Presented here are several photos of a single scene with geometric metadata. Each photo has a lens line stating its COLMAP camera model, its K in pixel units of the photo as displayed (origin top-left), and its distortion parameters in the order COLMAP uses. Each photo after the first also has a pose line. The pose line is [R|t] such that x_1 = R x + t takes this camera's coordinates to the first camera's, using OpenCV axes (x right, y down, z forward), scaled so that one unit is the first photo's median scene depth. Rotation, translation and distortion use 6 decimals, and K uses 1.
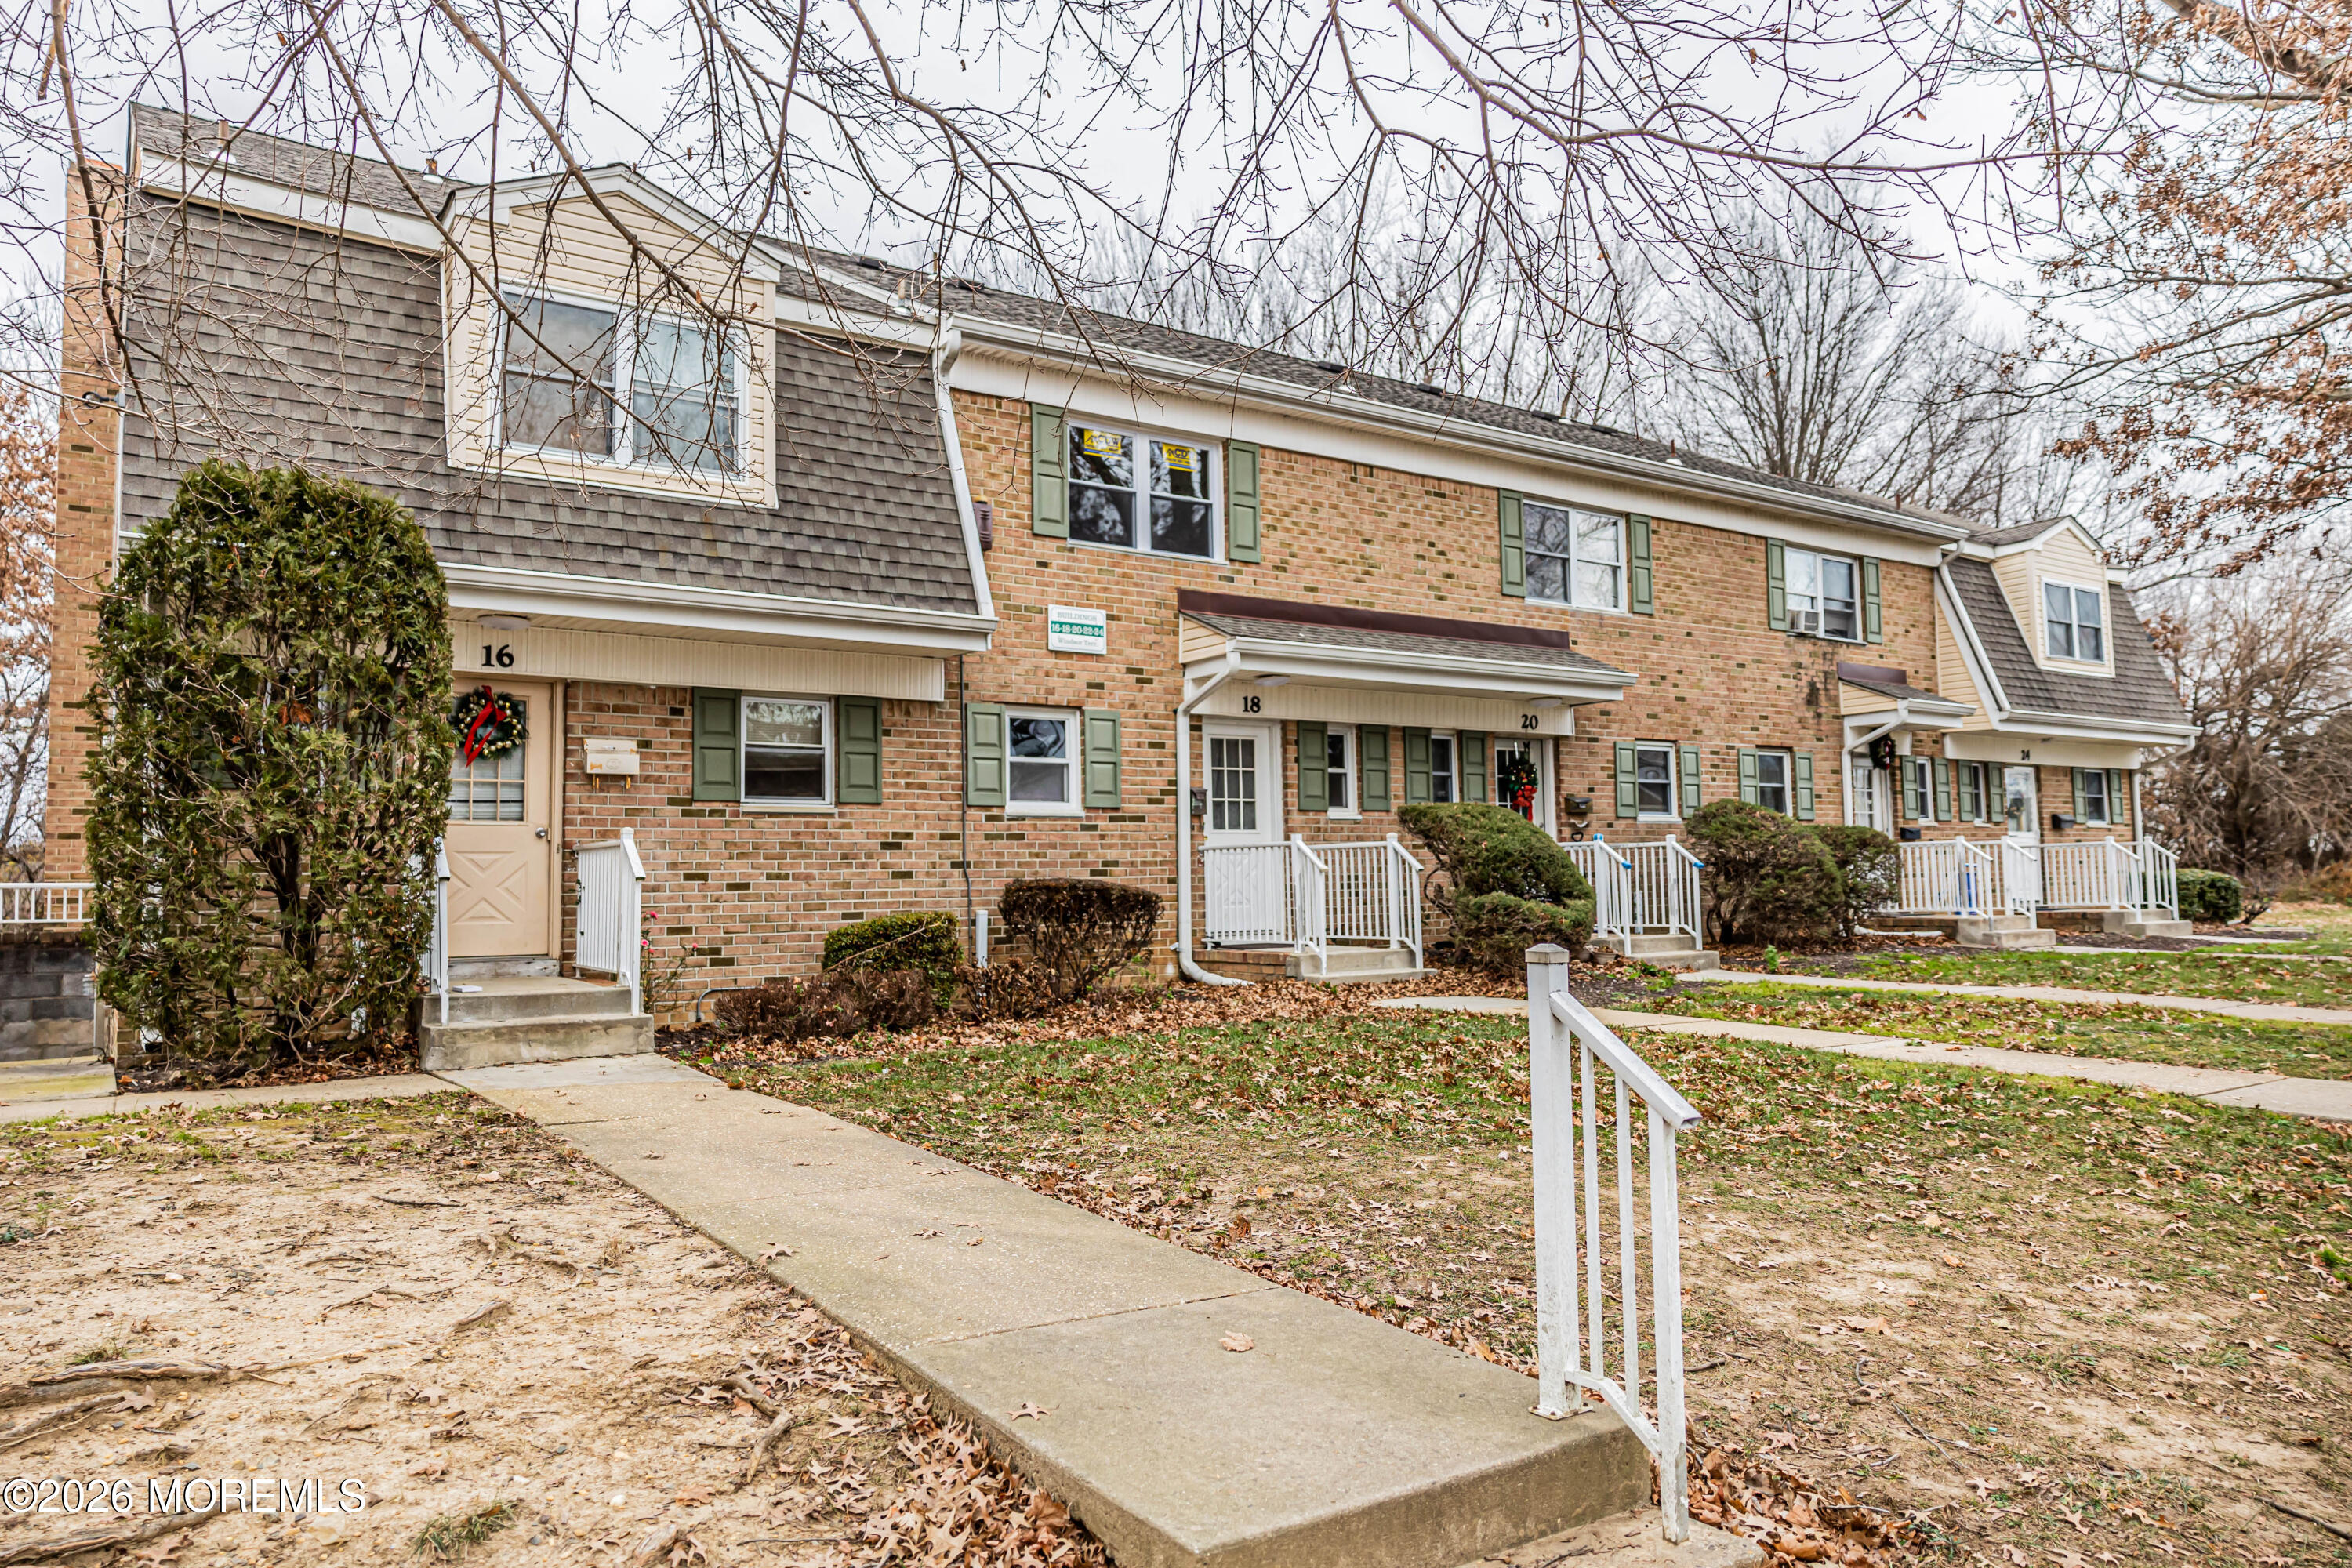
lens RADIAL K [[1572.5, 0, 1198.8], [0, 1572.5, 781.2], [0, 0, 1]] dist [-0.002760, 0.007459]
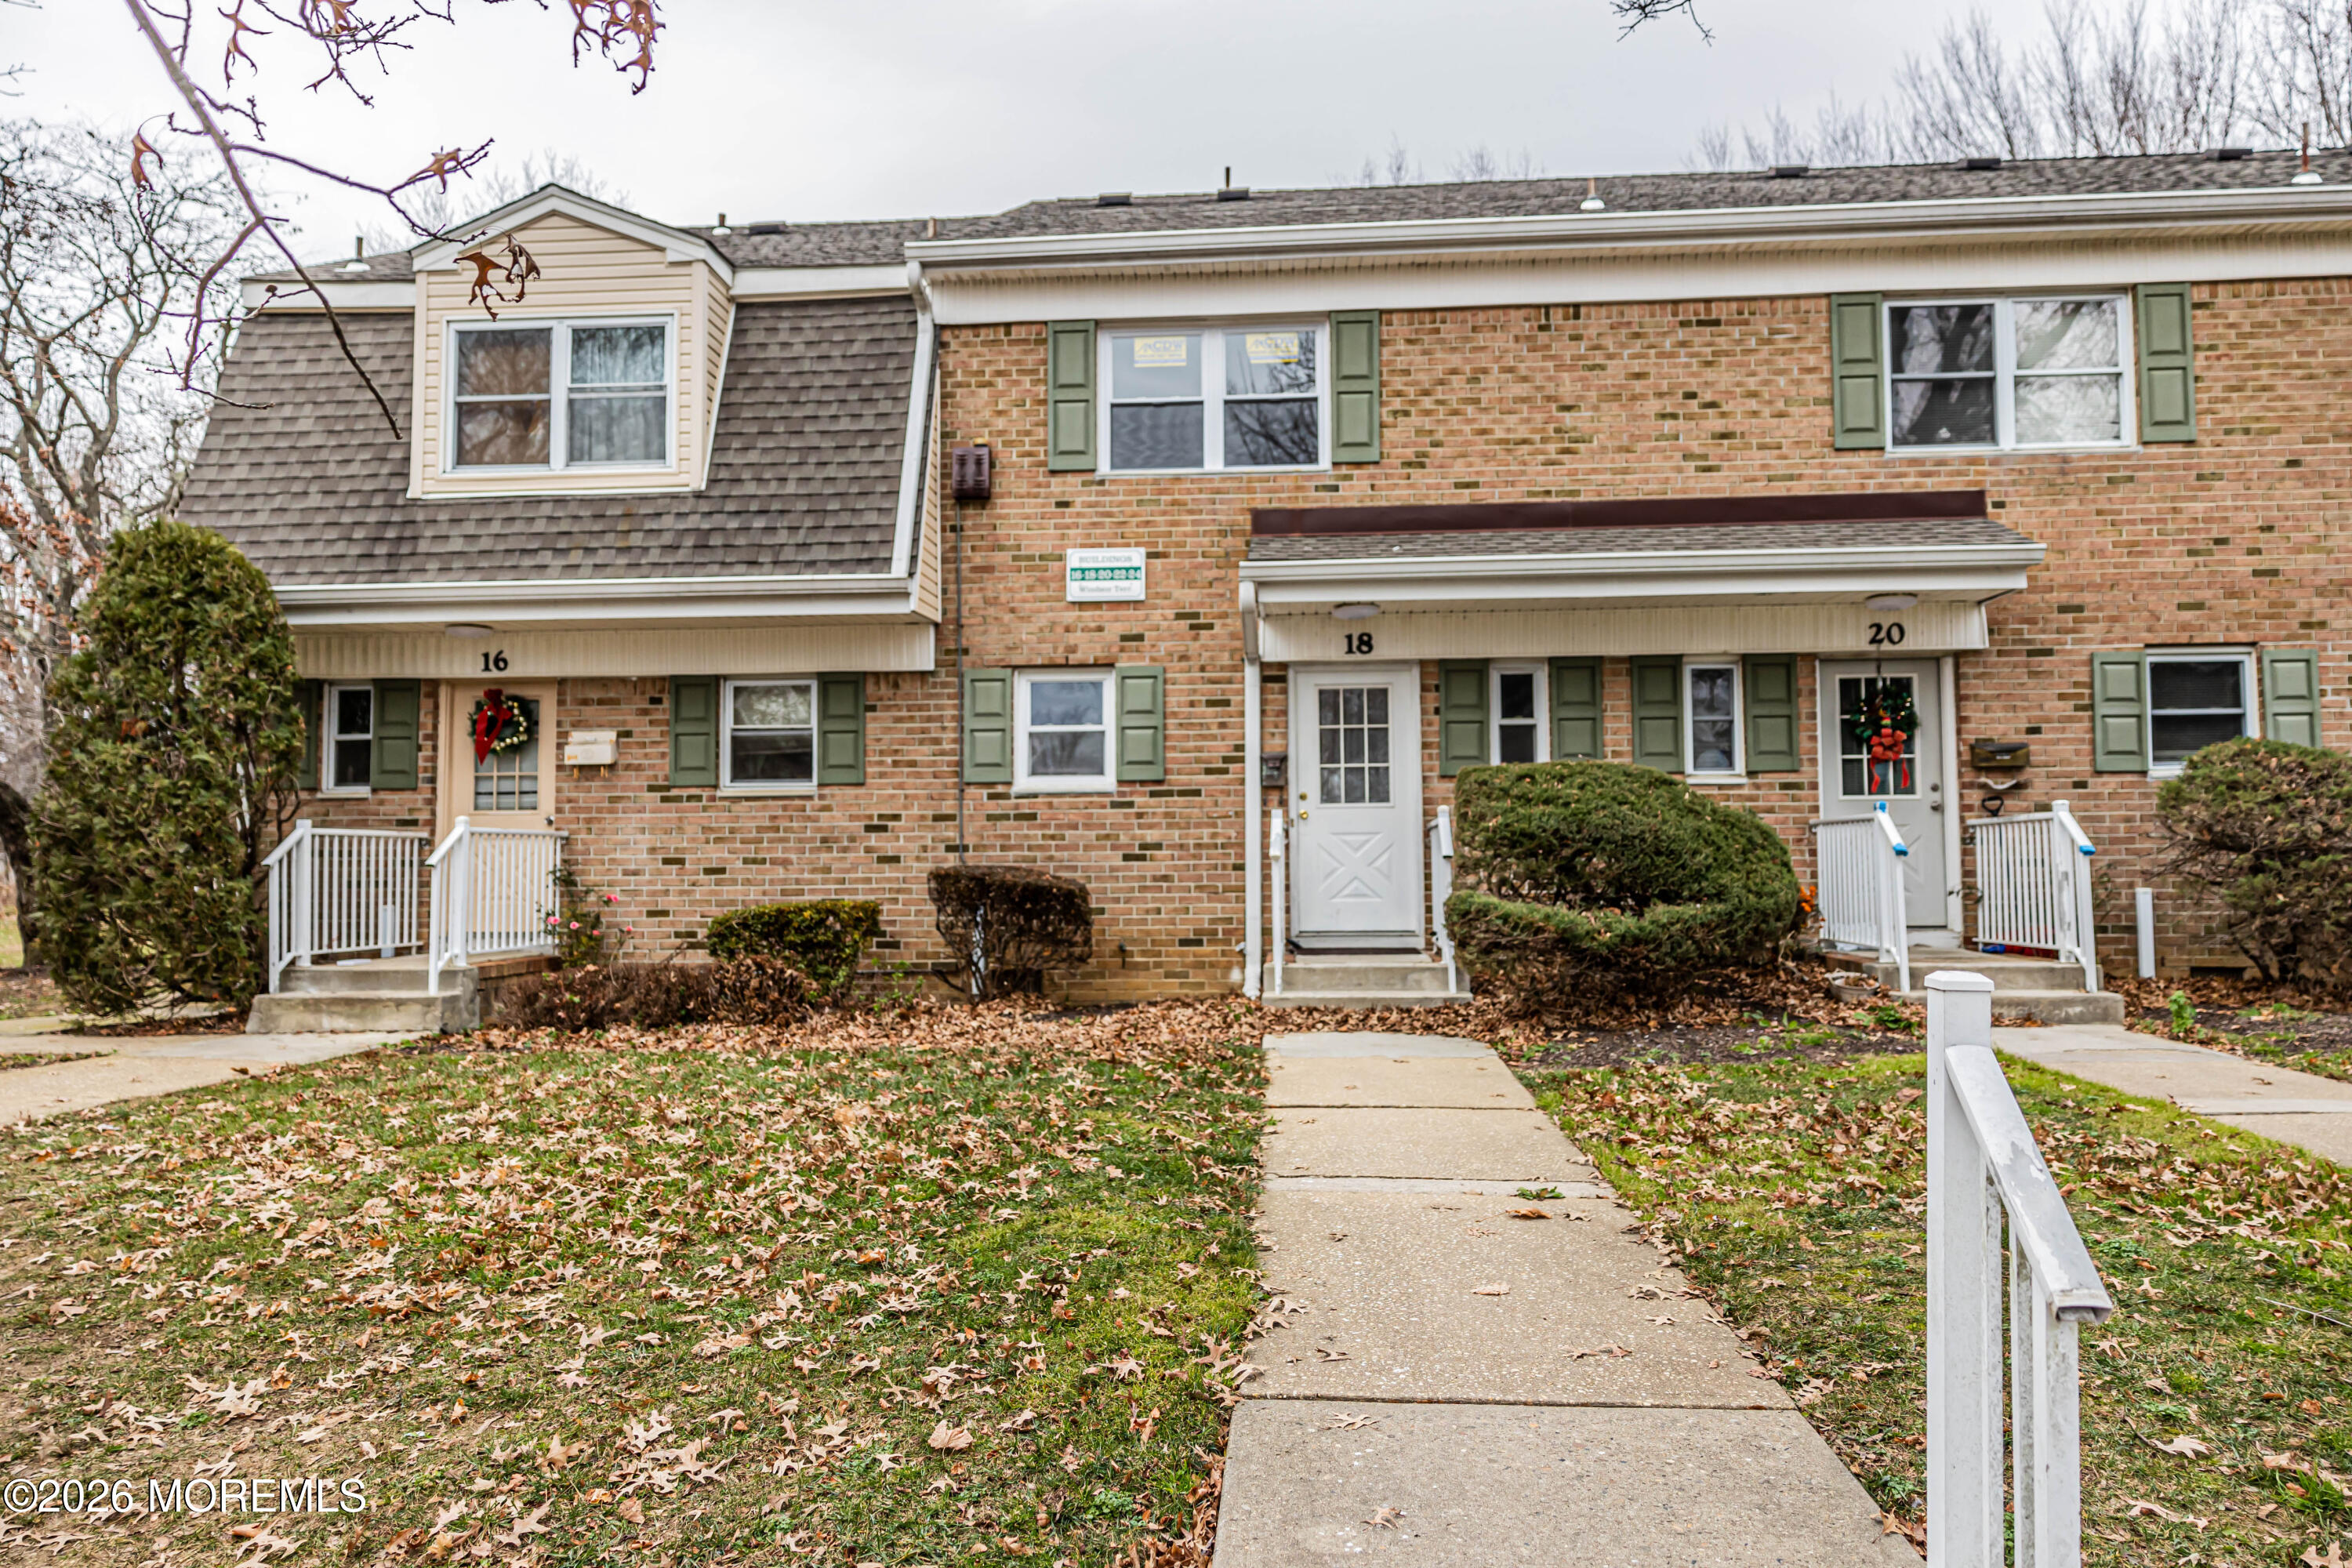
lens RADIAL K [[1572.5, 0, 1180.0], [0, 1572.5, 782.4], [0, 0, 1]] dist [-0.002760, 0.007459]
pose [[0.770989, -0.024190, -0.636389, 0.503071], [0.036928, 0.999295, 0.006754, 0.012776], [0.635777, -0.028708, 0.771339, 0.362859]]
